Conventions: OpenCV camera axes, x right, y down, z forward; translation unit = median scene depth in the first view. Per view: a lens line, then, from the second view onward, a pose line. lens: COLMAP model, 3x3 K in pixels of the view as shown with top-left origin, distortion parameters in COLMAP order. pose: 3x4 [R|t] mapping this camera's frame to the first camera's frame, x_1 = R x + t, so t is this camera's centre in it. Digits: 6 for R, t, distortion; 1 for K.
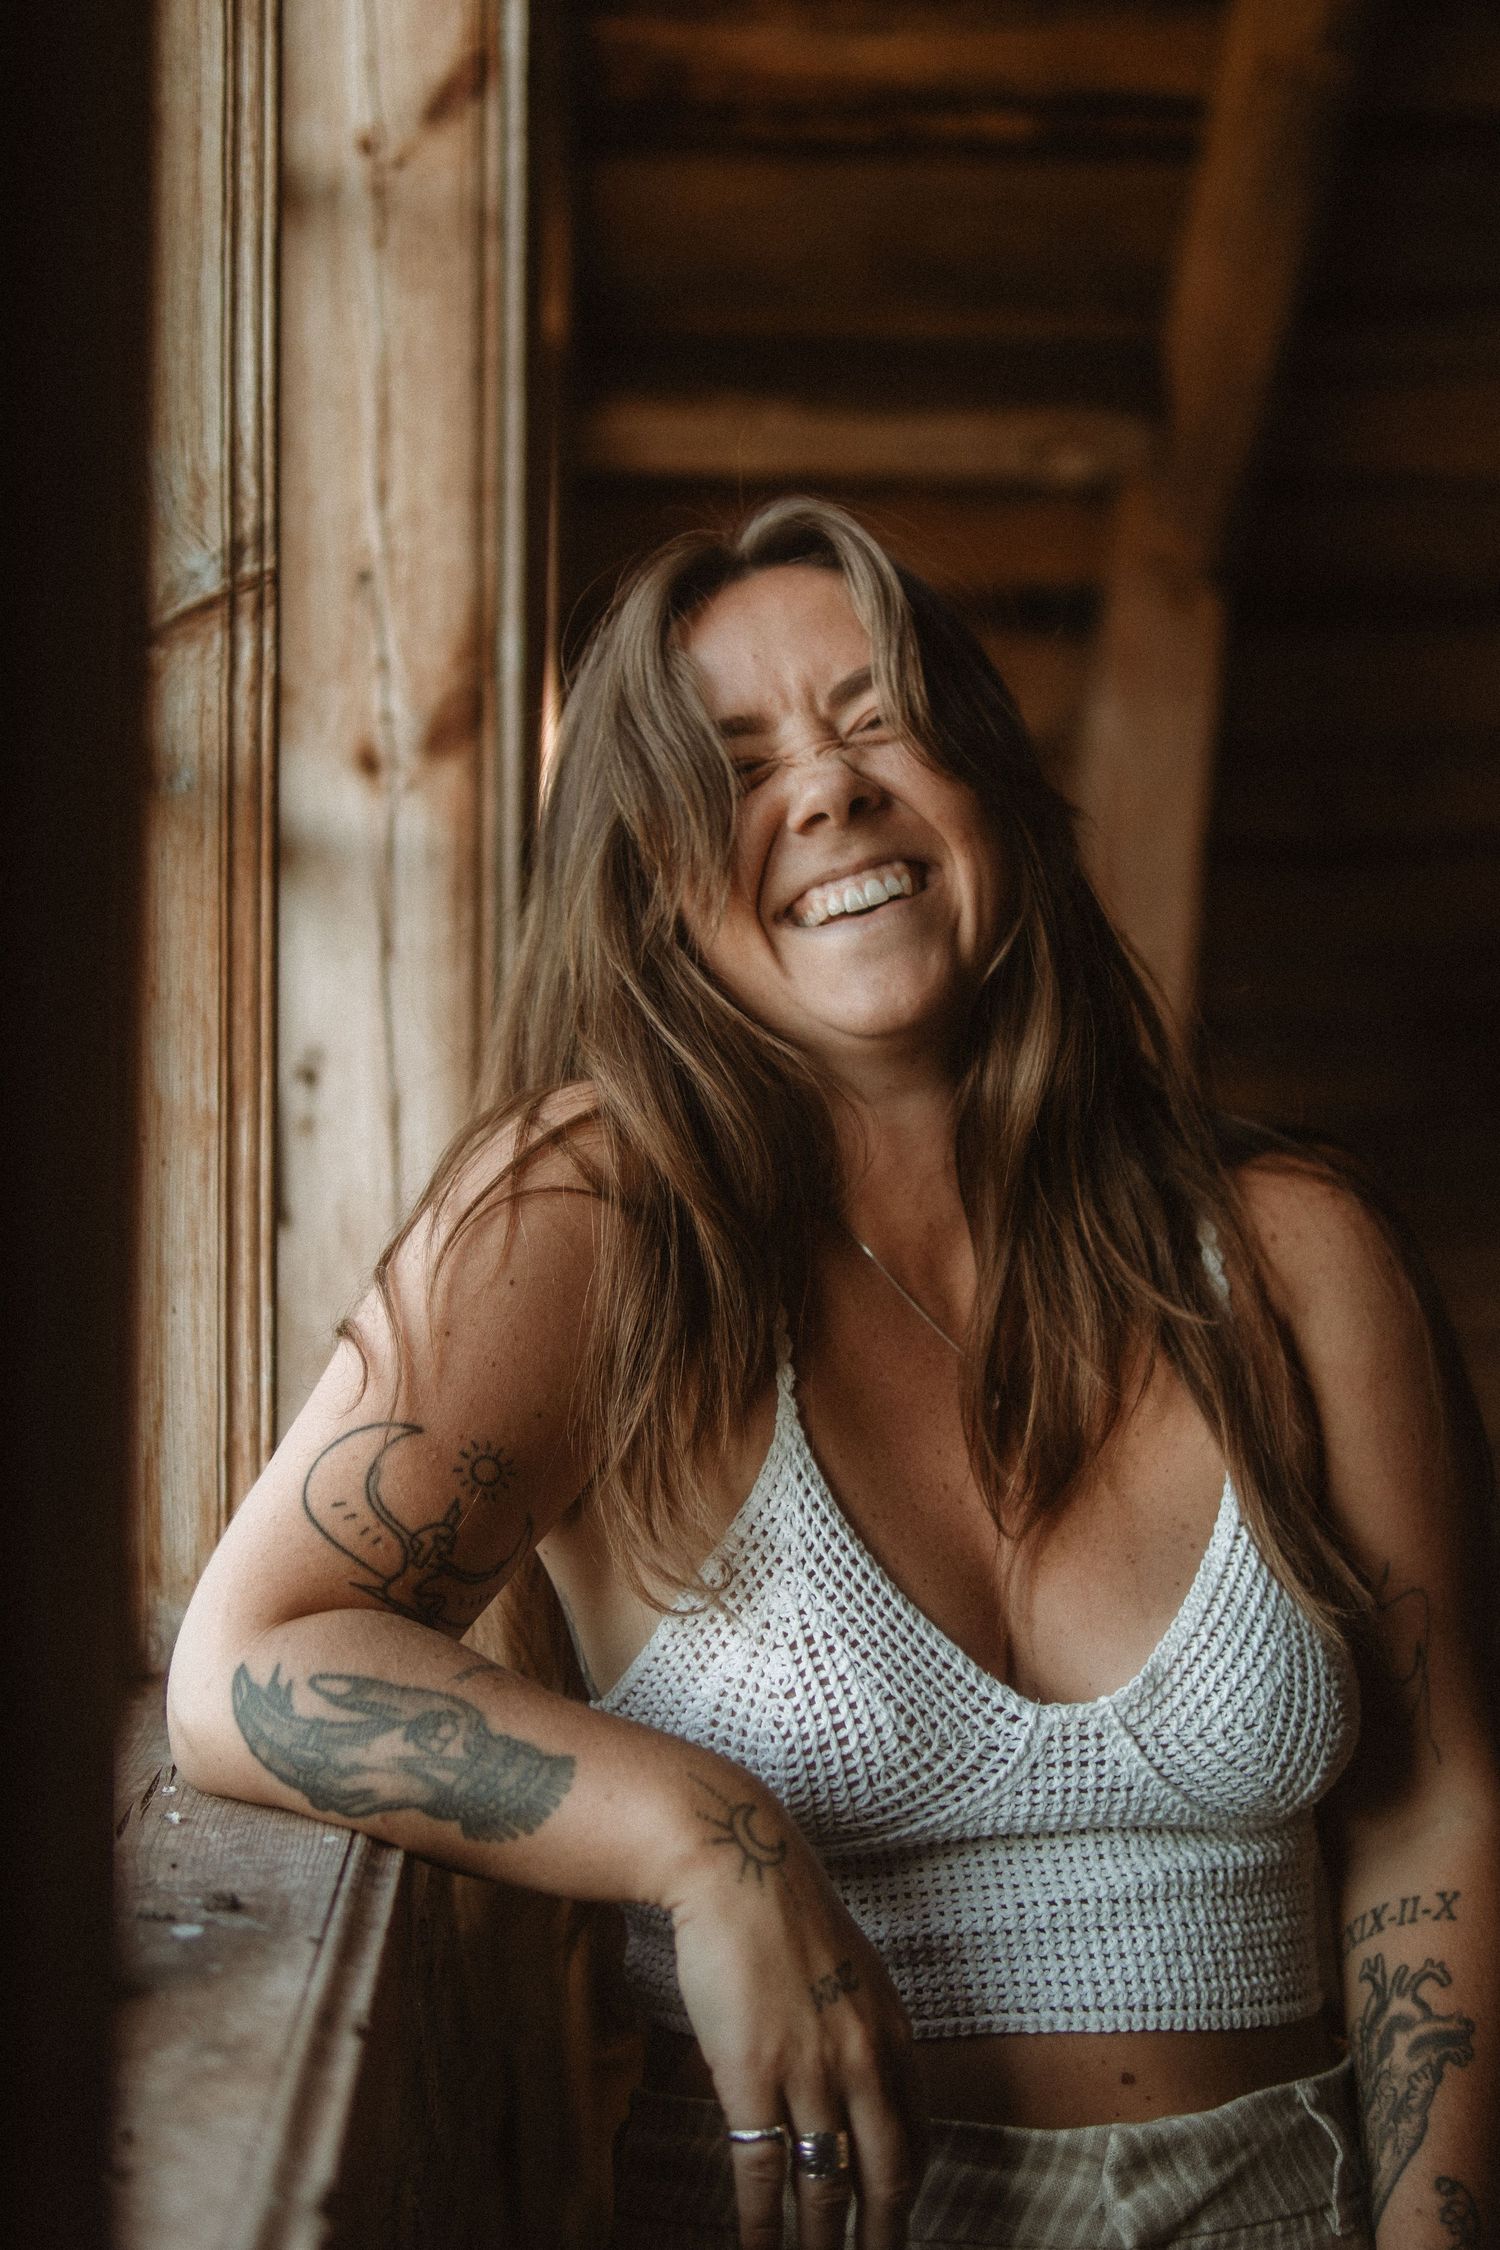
lens RADIAL K [[3132.4, 0, 759.6], [0, 3132.4, 1127.7], [0, 0, 1]] dist [0.038199, 0.000000]
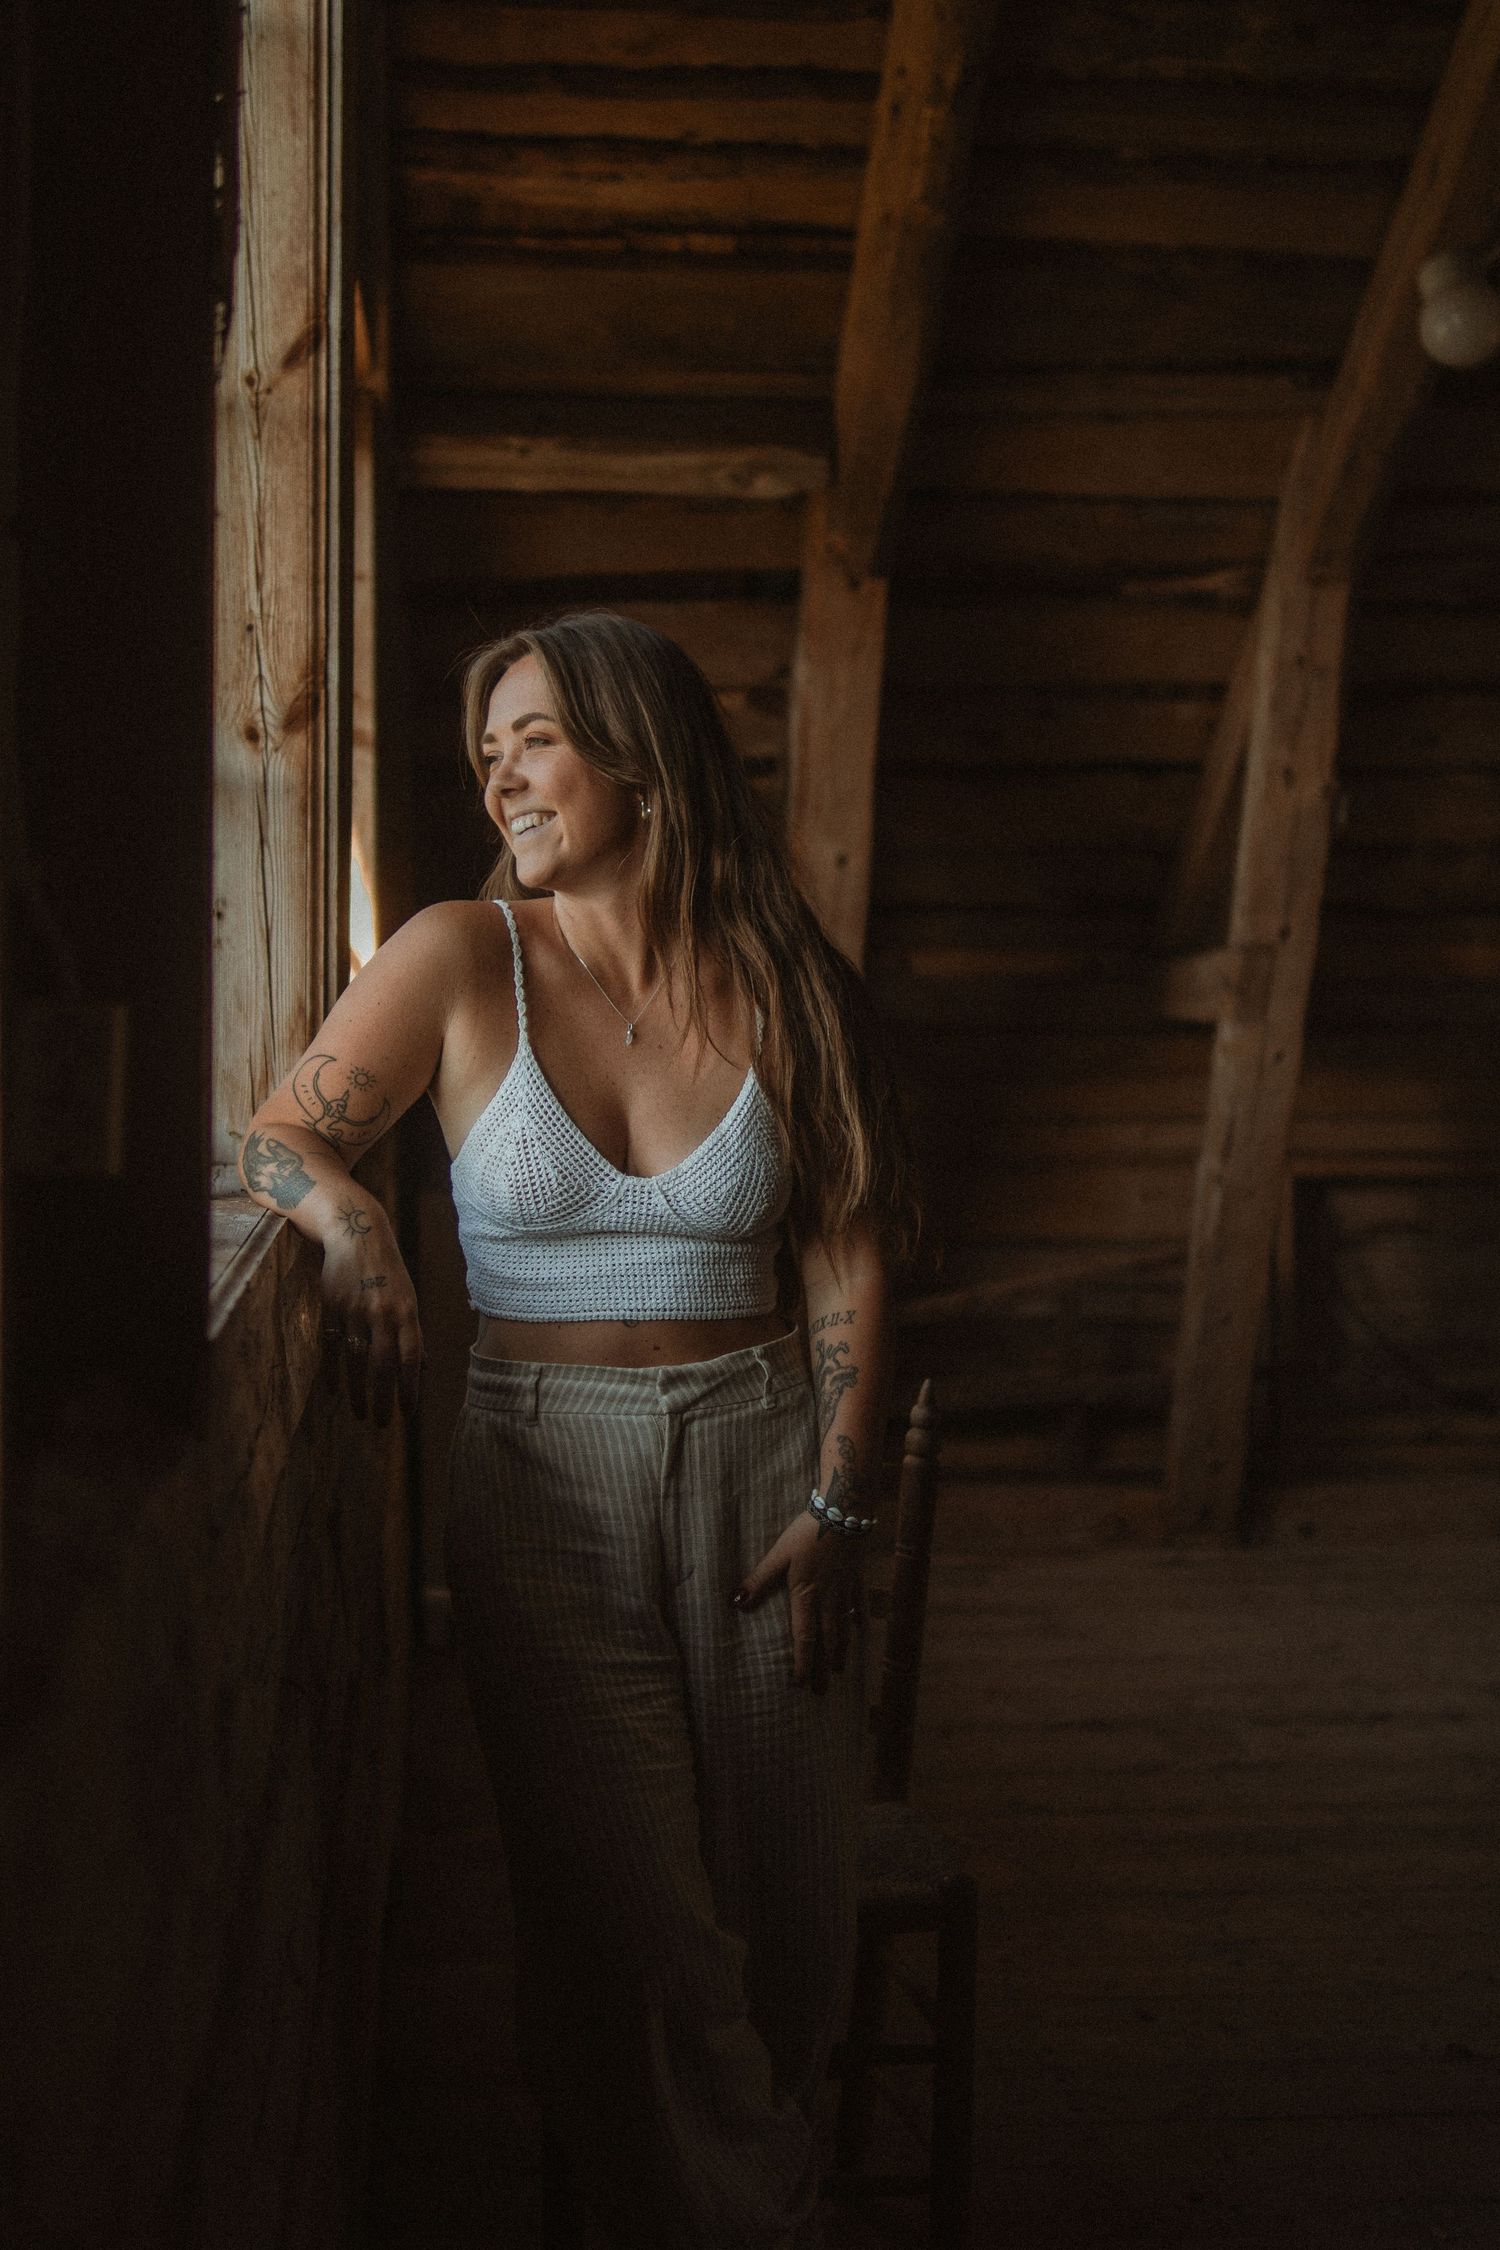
lens RADIAL K [[3132.4, 0, 747.0], [0, 3132.4, 1121.2], [0, 0, 1]] dist [0.038199, 0.000000]
pose [[0.999265, -0.000701, 0.038324, 0.083121], [-0.000430, 0.999565, 0.029502, 0.046335], [-0.038328, -0.029497, 0.998830, -0.758840]]
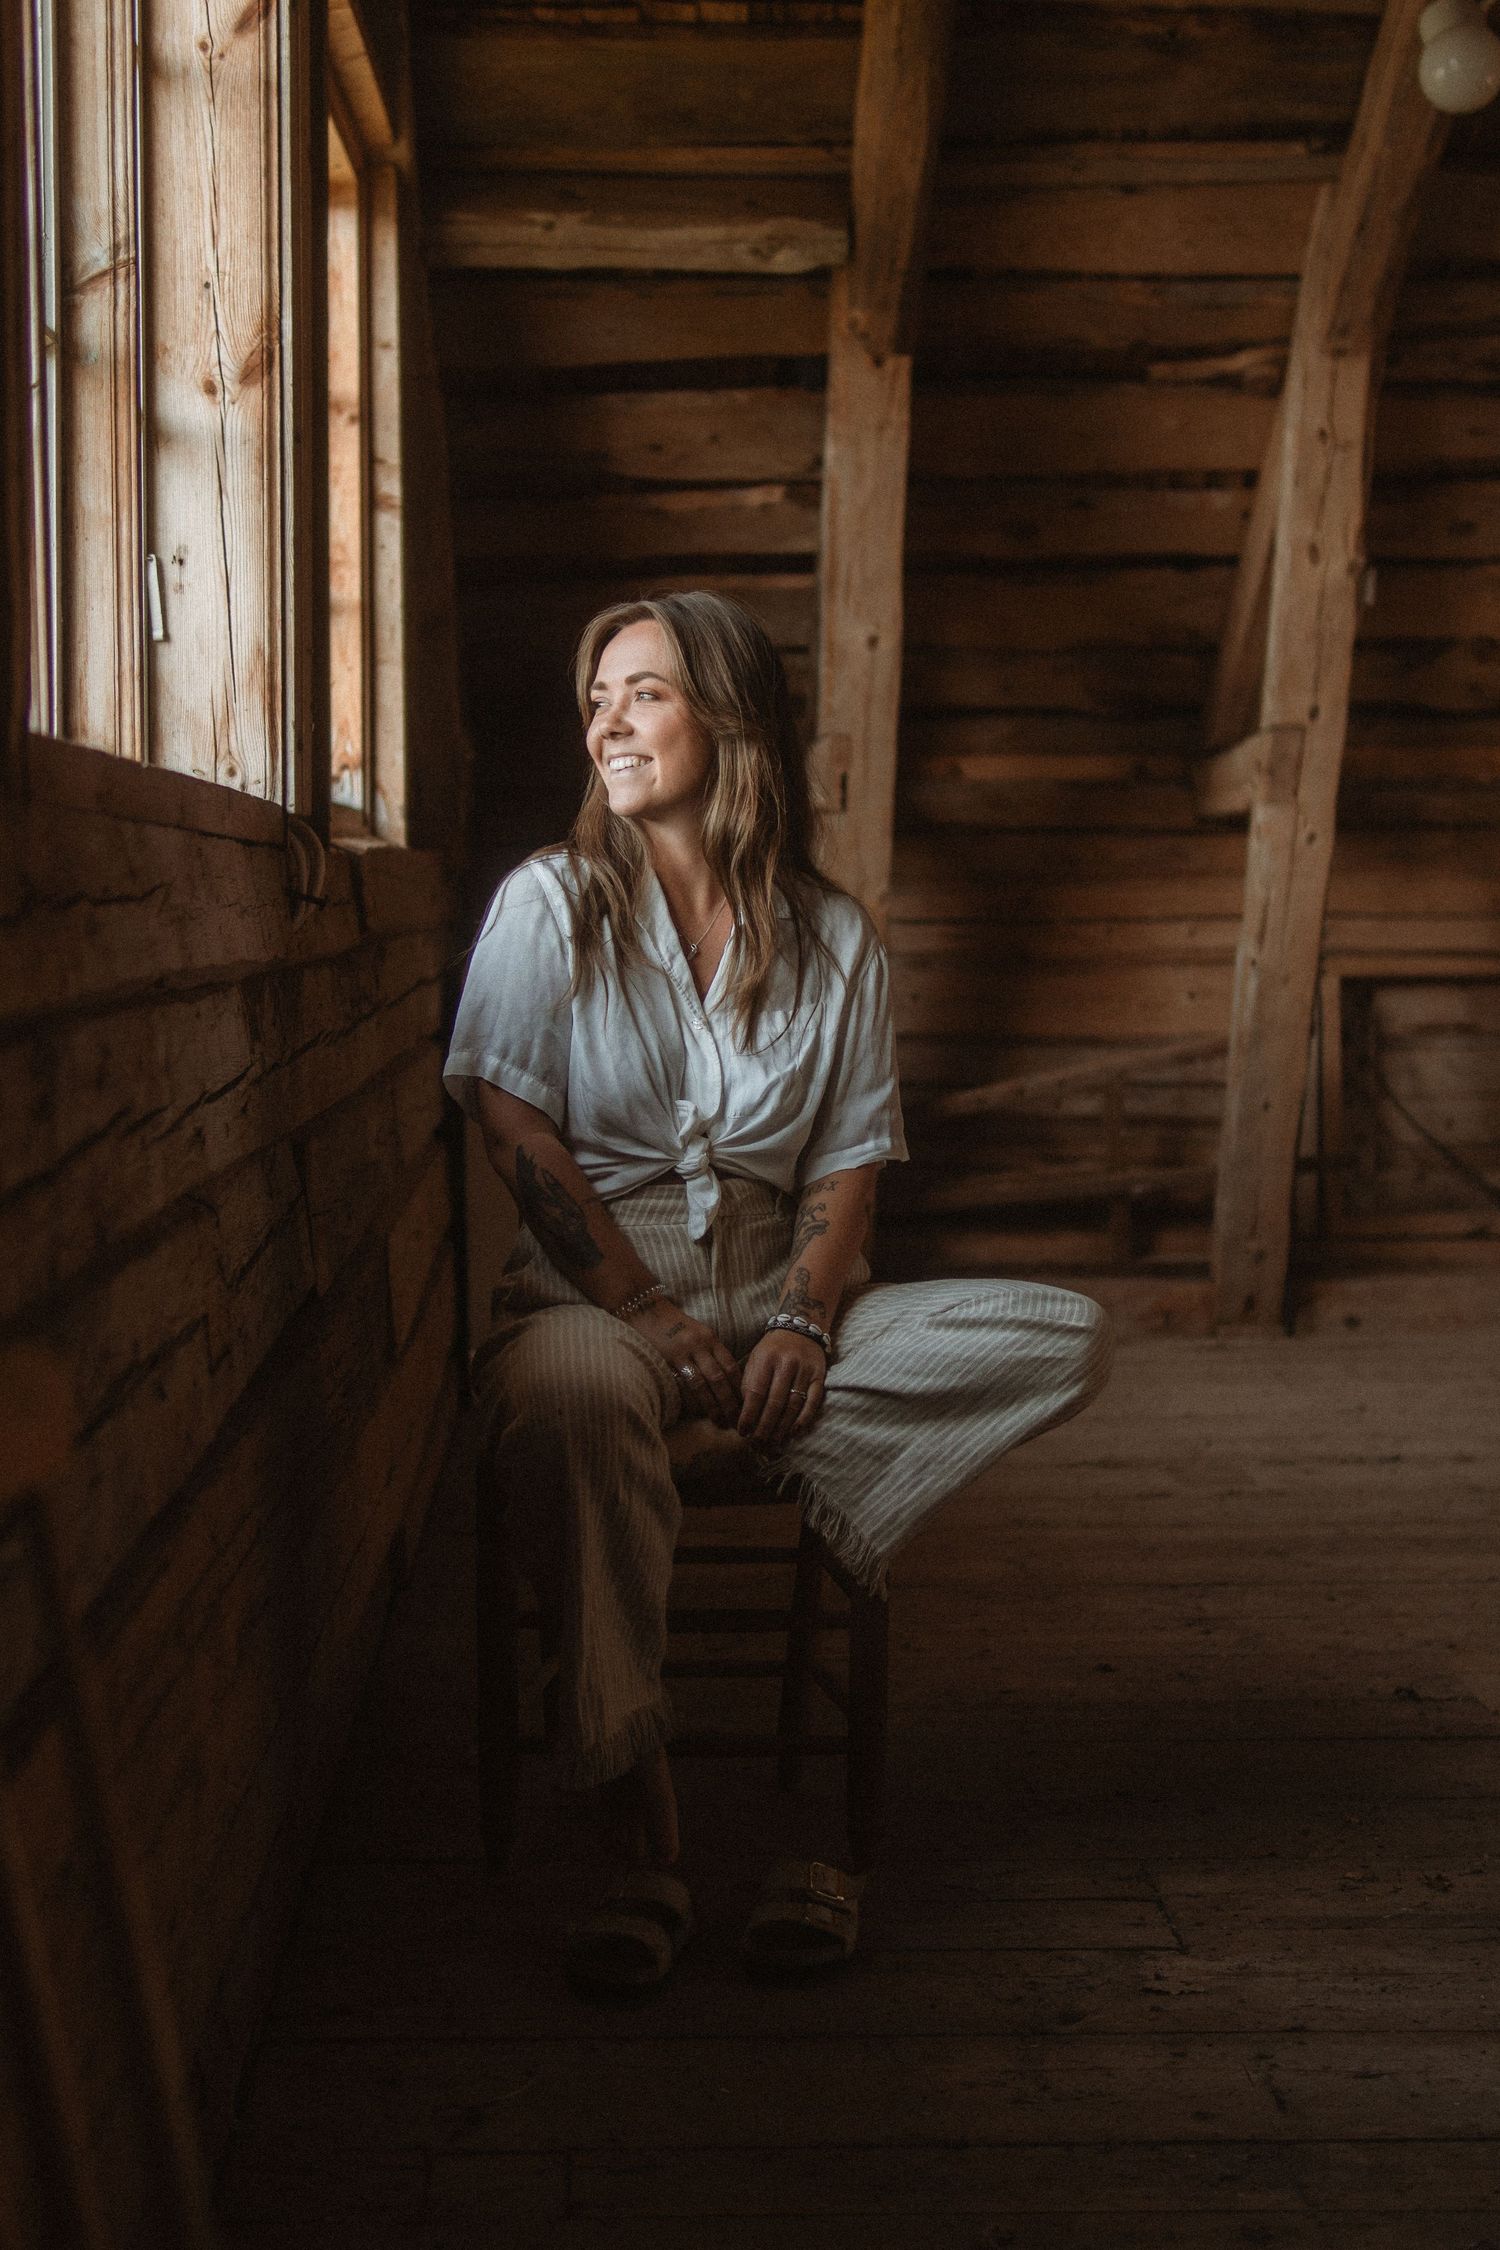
lens RADIAL K [[3132.4, 0, 744.8], [0, 3132.4, 1132.9], [0, 0, 1]] dist [0.038199, 0.000000]
pose [[0.999886, -0.005384, -0.014127, 0.211063], [0.006003, 0.999007, 0.044155, 0.238702], [0.013875, -0.044235, 0.998925, -0.847590]]
